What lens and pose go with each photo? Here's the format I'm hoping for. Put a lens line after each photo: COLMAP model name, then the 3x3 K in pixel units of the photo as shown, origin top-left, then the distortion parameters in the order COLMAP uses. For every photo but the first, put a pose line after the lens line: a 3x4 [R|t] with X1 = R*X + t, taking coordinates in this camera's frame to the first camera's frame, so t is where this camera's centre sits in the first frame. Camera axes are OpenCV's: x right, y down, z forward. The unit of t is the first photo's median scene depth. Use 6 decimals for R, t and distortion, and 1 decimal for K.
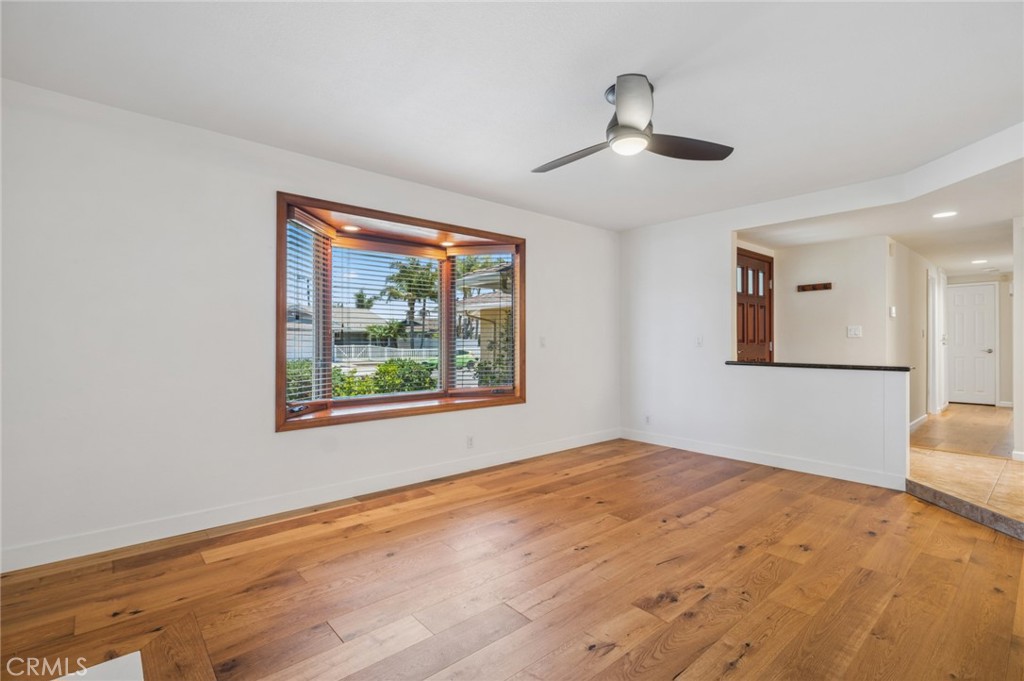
lens RADIAL K [[475.1, 0, 512.0], [0, 475.1, 340.5], [0, 0, 1]] dist [0.001067, 0.000992]
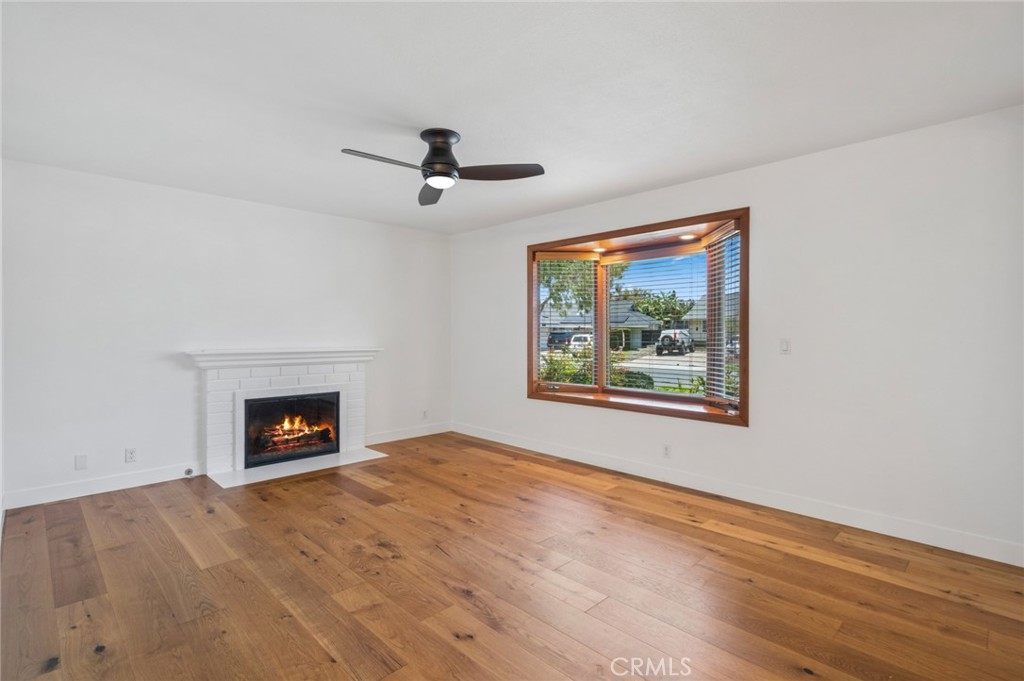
lens RADIAL K [[496.8, 0, 514.4], [0, 496.8, 336.8], [0, 0, 1]] dist [0.003867, 0.000348]
pose [[0.053381, 0.012275, -0.998499, 1.080809], [0.005133, 0.999908, 0.012567, -0.031082], [0.998561, -0.005796, 0.053313, 0.812206]]
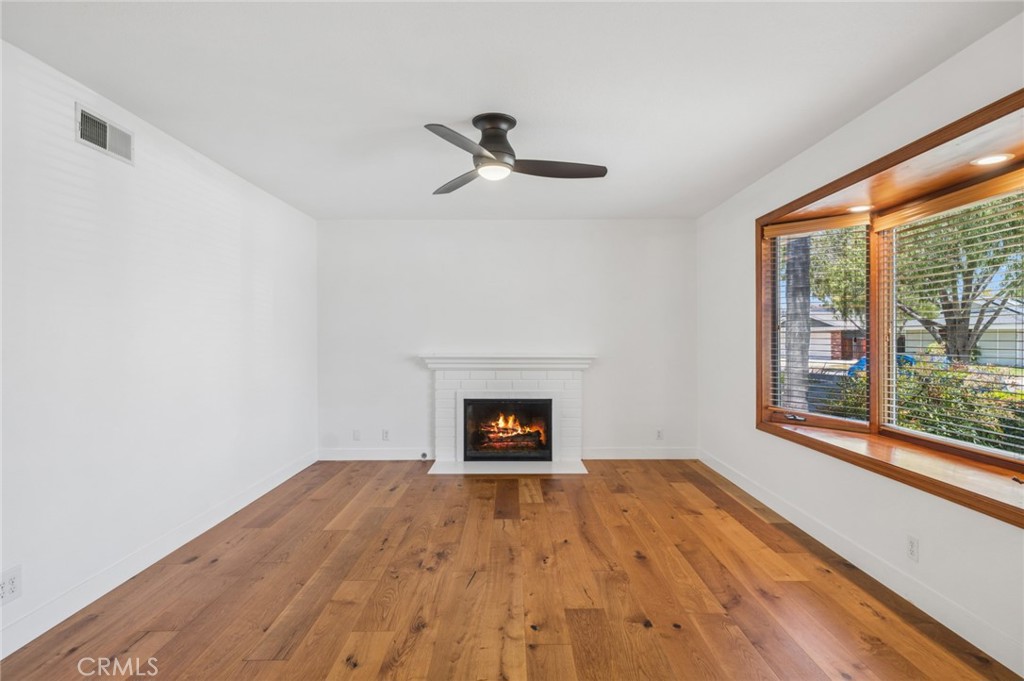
lens RADIAL K [[534.8, 0, 512.0], [0, 534.8, 340.5], [0, 0, 1]] dist [0.002179, 0.000245]
pose [[-0.664041, 0.007790, -0.747655, 0.810838], [0.007587, 0.999964, 0.003681, -0.028675], [0.747657, -0.003228, -0.664077, 1.327388]]
